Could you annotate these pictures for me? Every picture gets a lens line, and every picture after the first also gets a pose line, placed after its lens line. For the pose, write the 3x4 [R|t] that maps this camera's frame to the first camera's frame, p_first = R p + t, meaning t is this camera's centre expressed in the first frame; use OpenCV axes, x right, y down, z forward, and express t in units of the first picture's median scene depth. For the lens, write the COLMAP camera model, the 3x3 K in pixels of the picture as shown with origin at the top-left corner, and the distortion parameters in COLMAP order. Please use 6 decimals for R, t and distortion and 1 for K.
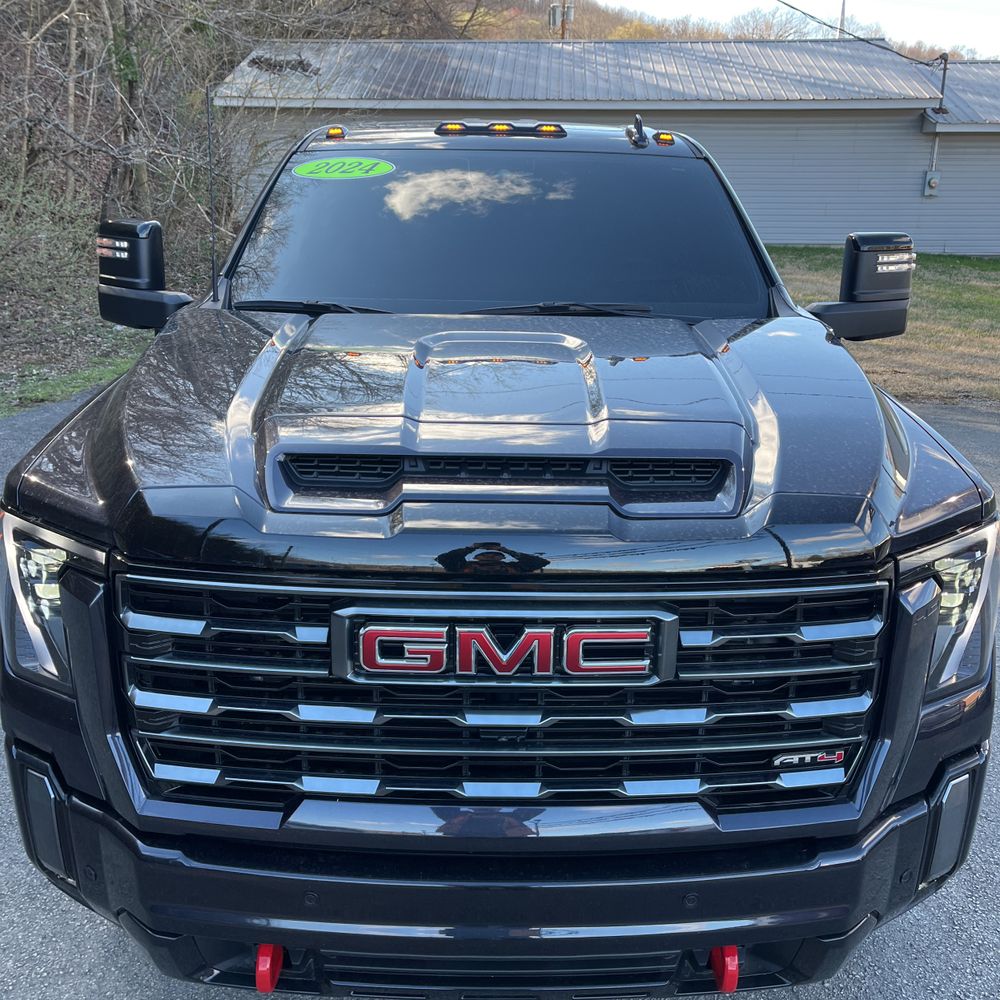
lens RADIAL K [[1009.1, 0, 504.7], [0, 1009.1, 492.2], [0, 0, 1]] dist [0.025830, 0.000000]
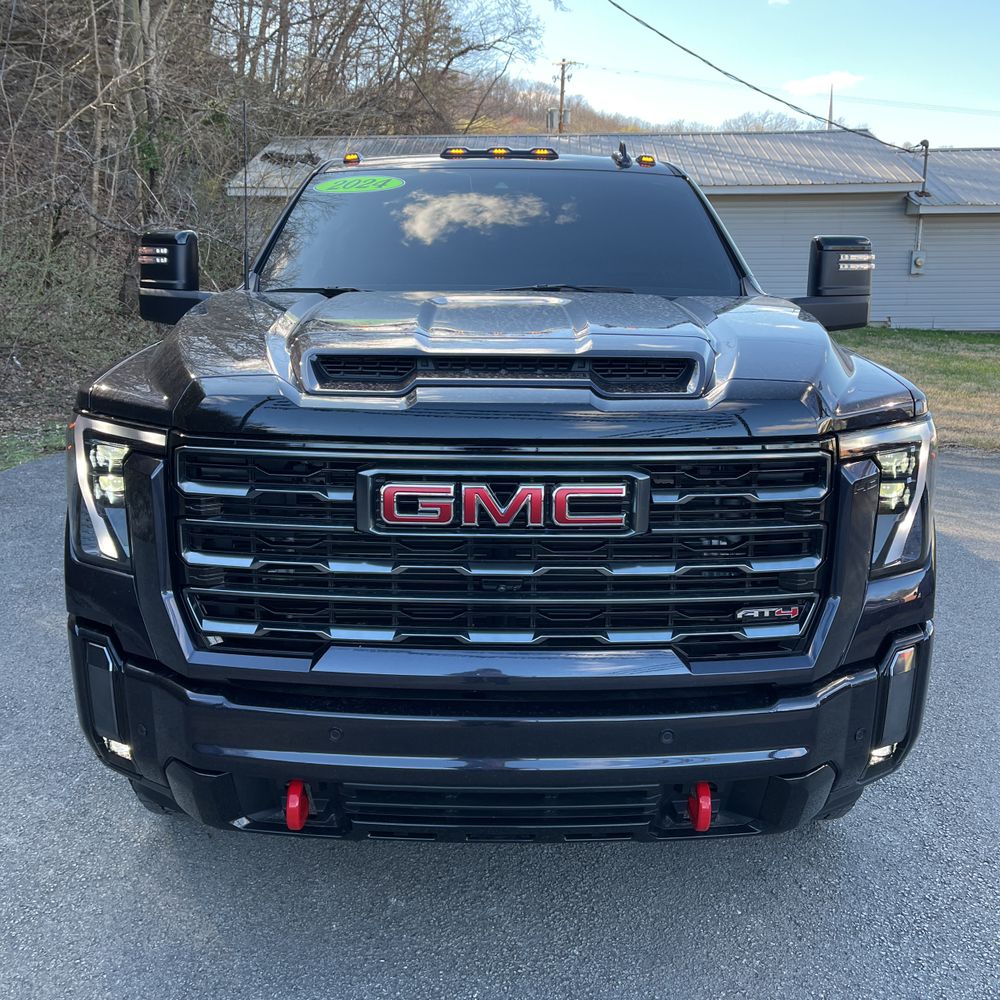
lens RADIAL K [[1009.1, 0, 491.1], [0, 1009.1, 497.8], [0, 0, 1]] dist [0.025830, 0.000000]
pose [[0.999879, -0.004684, -0.014832, 0.003238], [0.003401, 0.996344, -0.085365, 0.214404], [0.015178, 0.085304, 0.996239, -0.150876]]
